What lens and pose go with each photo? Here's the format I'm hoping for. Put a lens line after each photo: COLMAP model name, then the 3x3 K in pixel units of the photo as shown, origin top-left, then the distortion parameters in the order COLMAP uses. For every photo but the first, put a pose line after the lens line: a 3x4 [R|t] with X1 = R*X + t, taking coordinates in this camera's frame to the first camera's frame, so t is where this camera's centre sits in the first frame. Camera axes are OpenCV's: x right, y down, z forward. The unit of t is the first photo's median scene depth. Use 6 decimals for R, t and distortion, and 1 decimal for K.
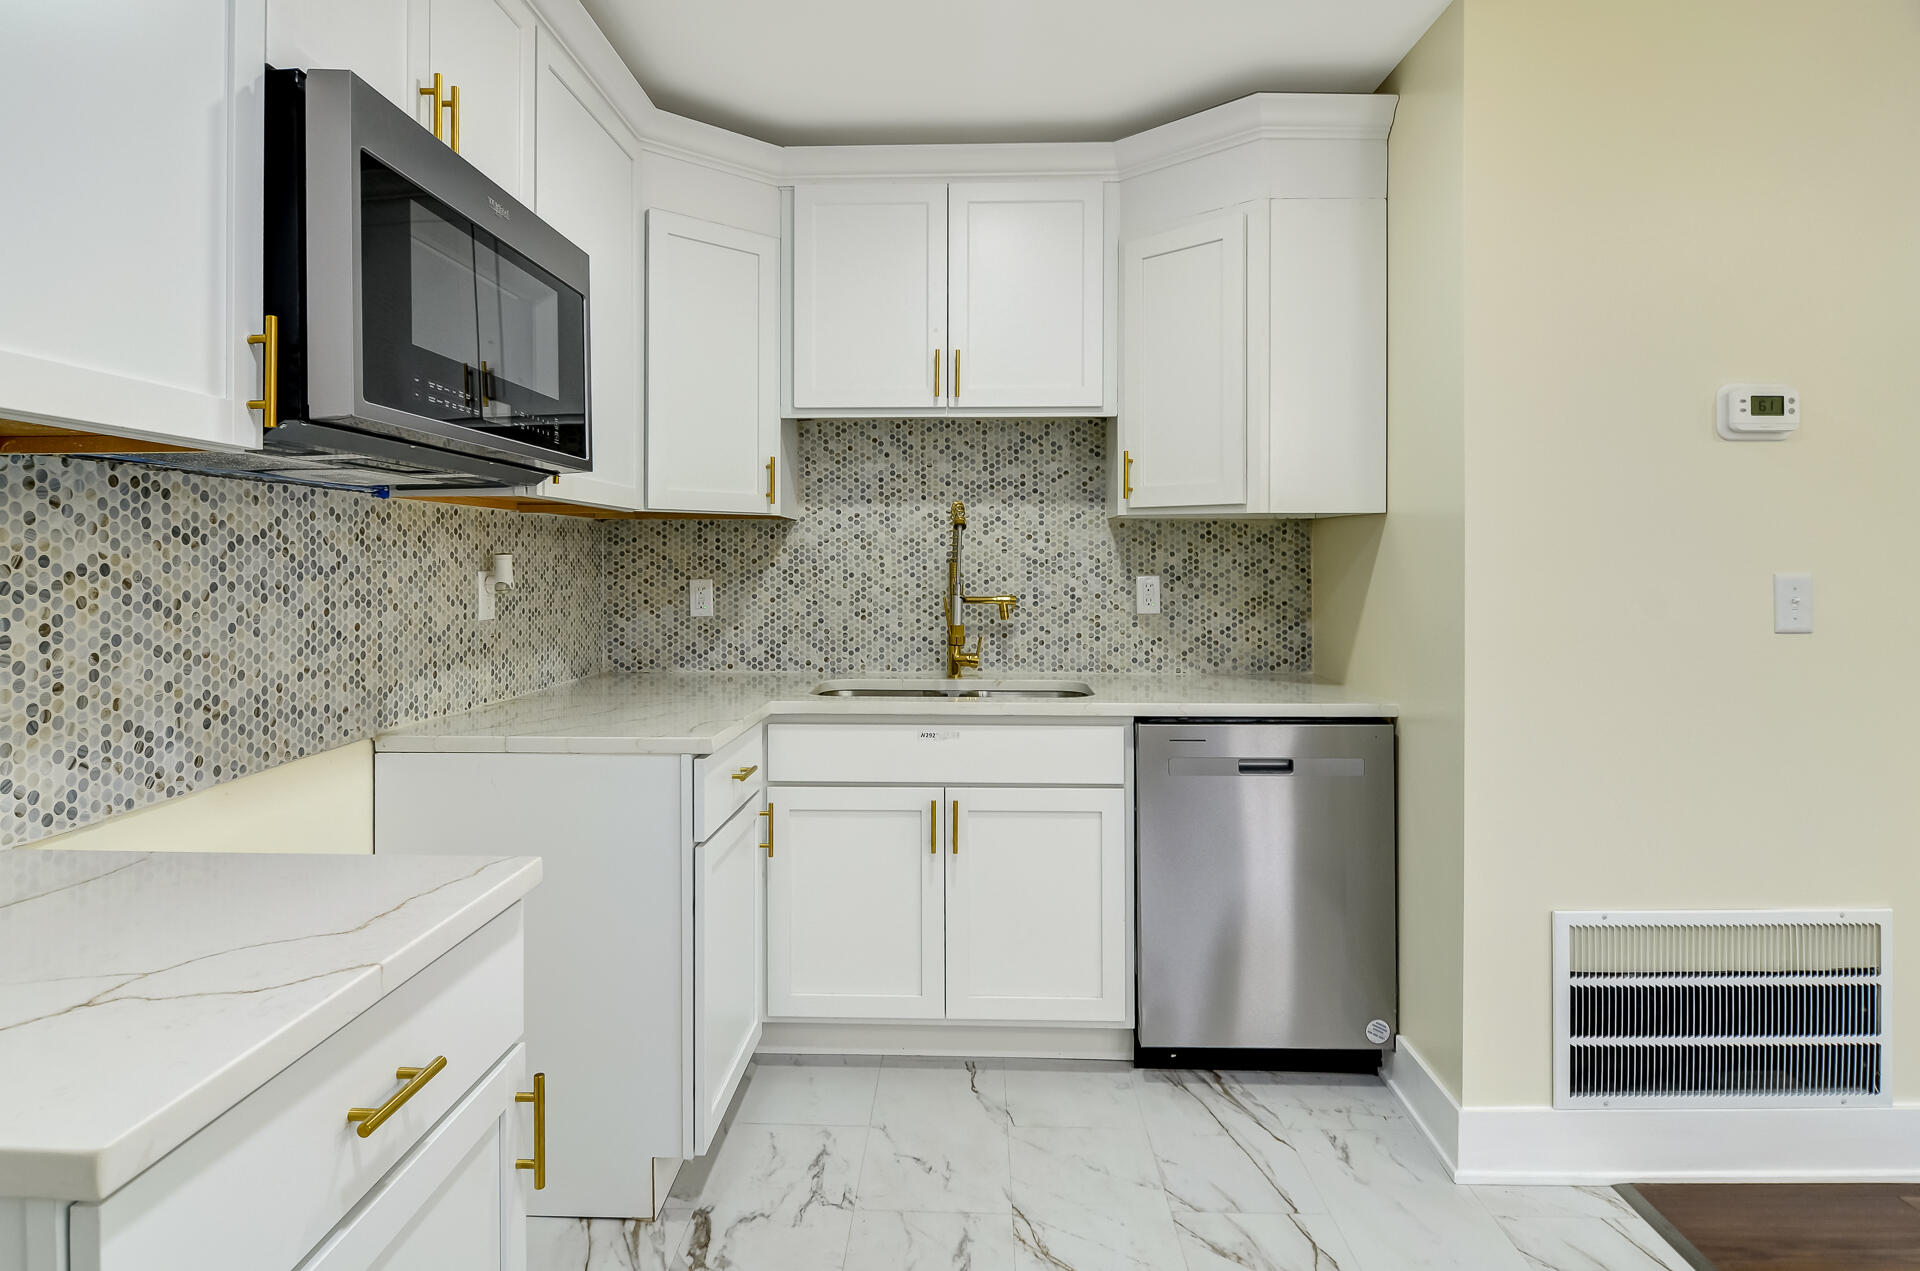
lens RADIAL K [[1065.2, 0, 957.0], [0, 1065.2, 556.7], [0, 0, 1]] dist [0.000852, -0.009163]
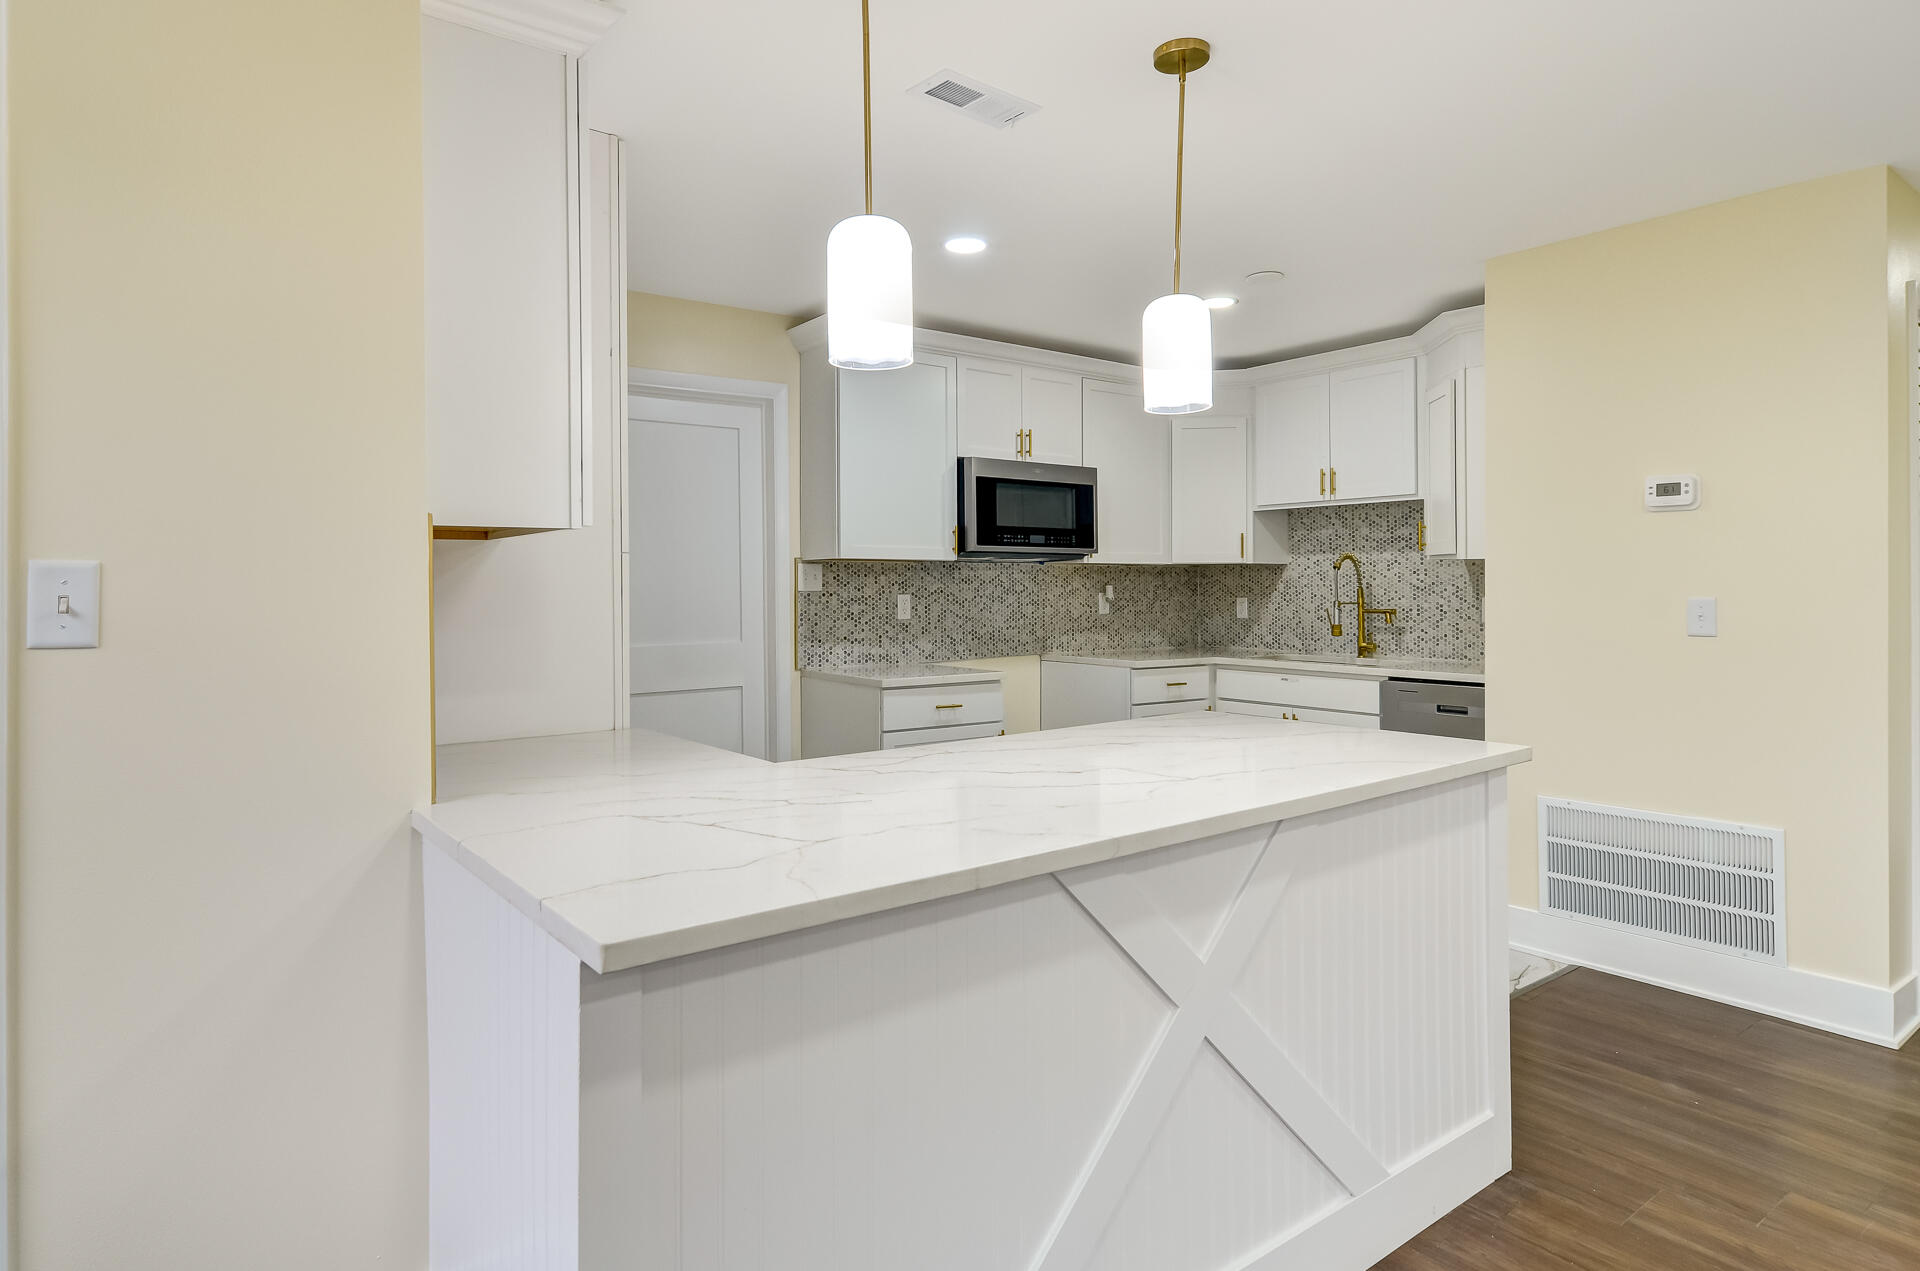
lens RADIAL K [[1070.3, 0, 947.6], [0, 1070.3, 581.9], [0, 0, 1]] dist [-0.000871, -0.001196]
pose [[0.625312, -0.004075, -0.780364, 1.007521], [0.006270, 0.999980, -0.000197, -0.009630], [0.780350, -0.004769, 0.625325, -0.616757]]
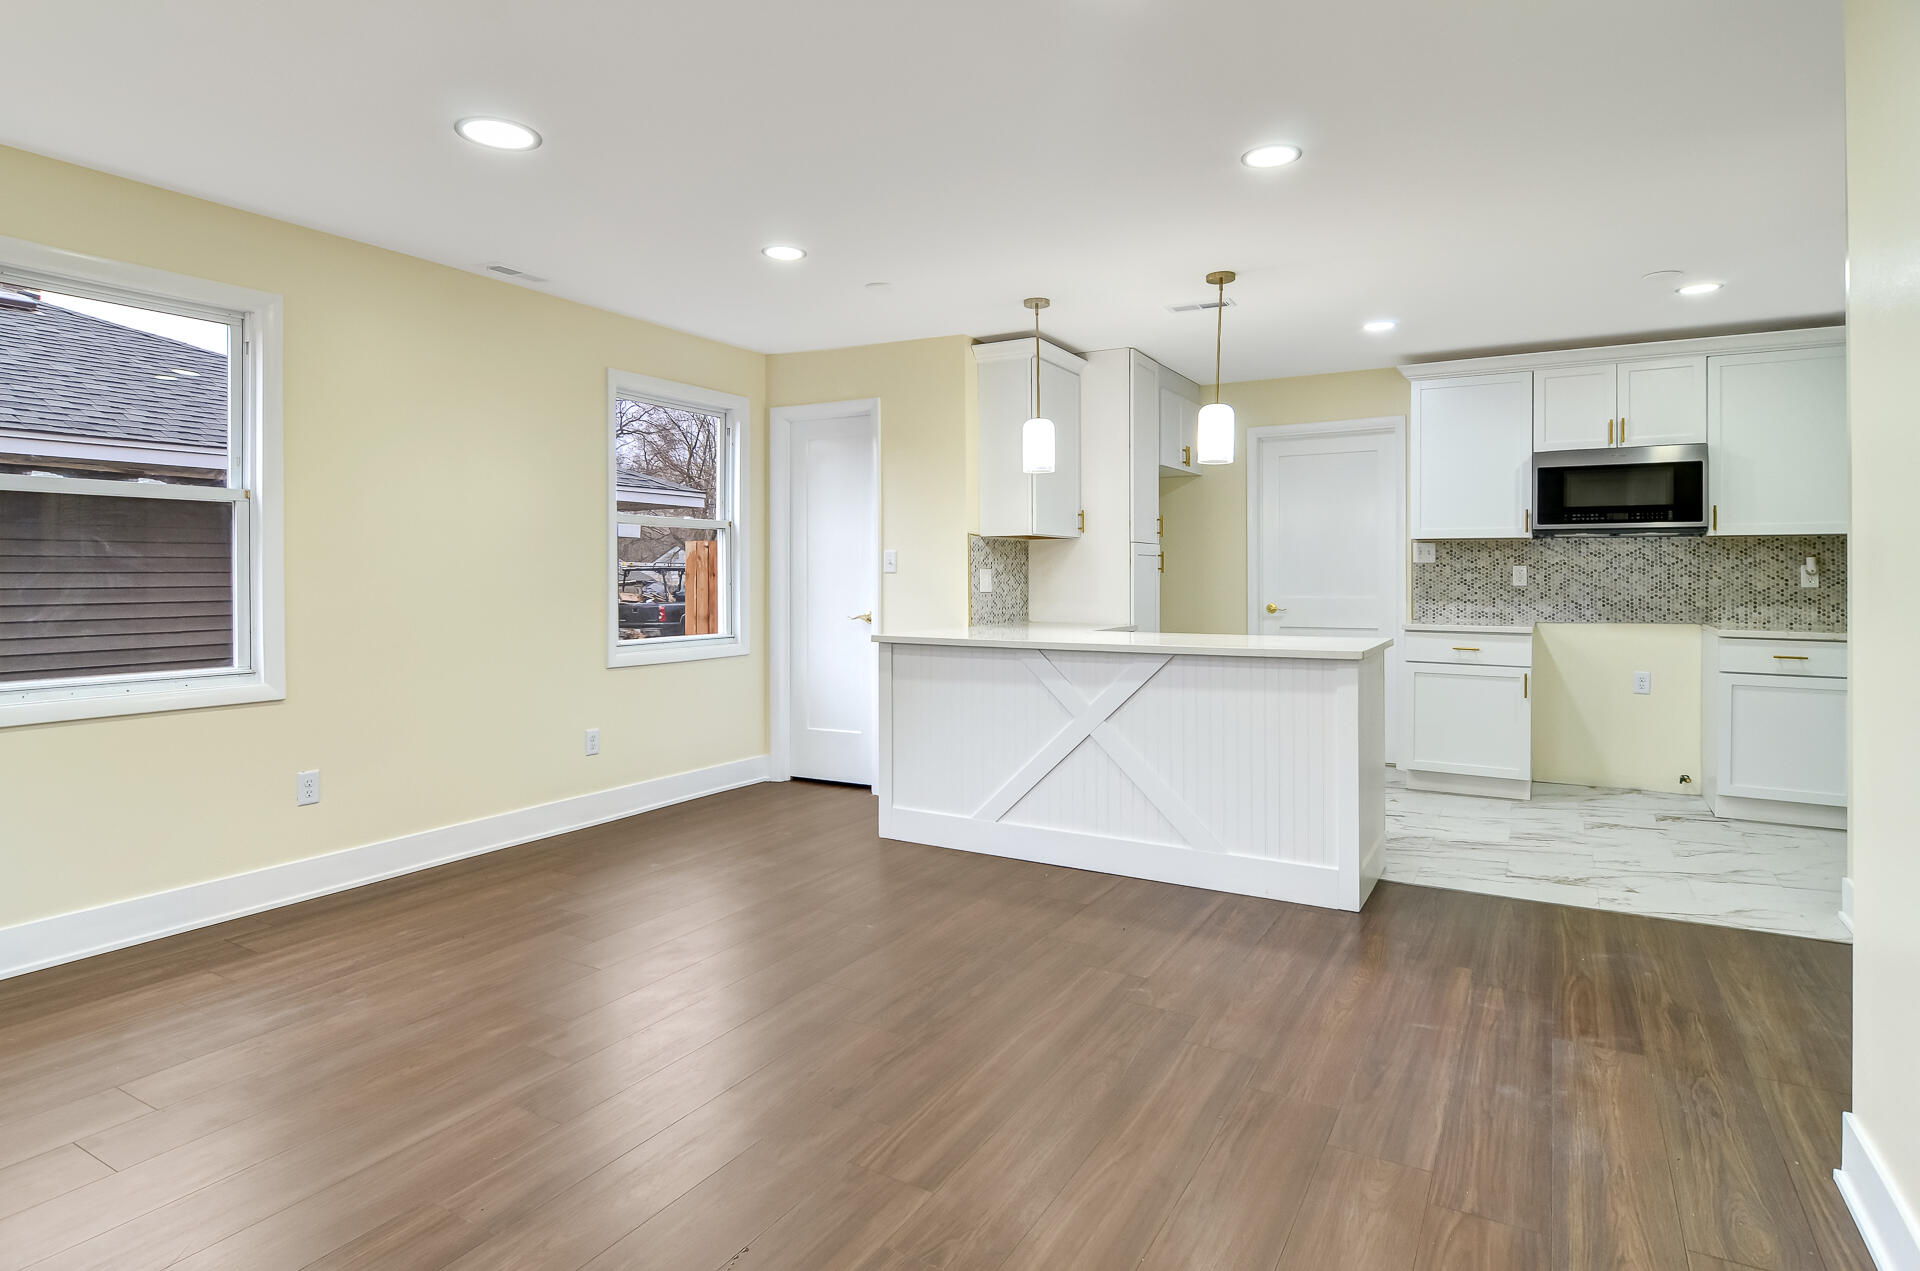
lens RADIAL K [[1070.3, 0, 947.6], [0, 1070.3, 581.9], [0, 0, 1]] dist [-0.000871, -0.001196]
pose [[-0.467403, 0.008354, -0.884005, 2.047902], [0.003824, 0.999965, 0.007428, 0.022302], [0.884036, 0.000091, -0.467419, 0.407912]]
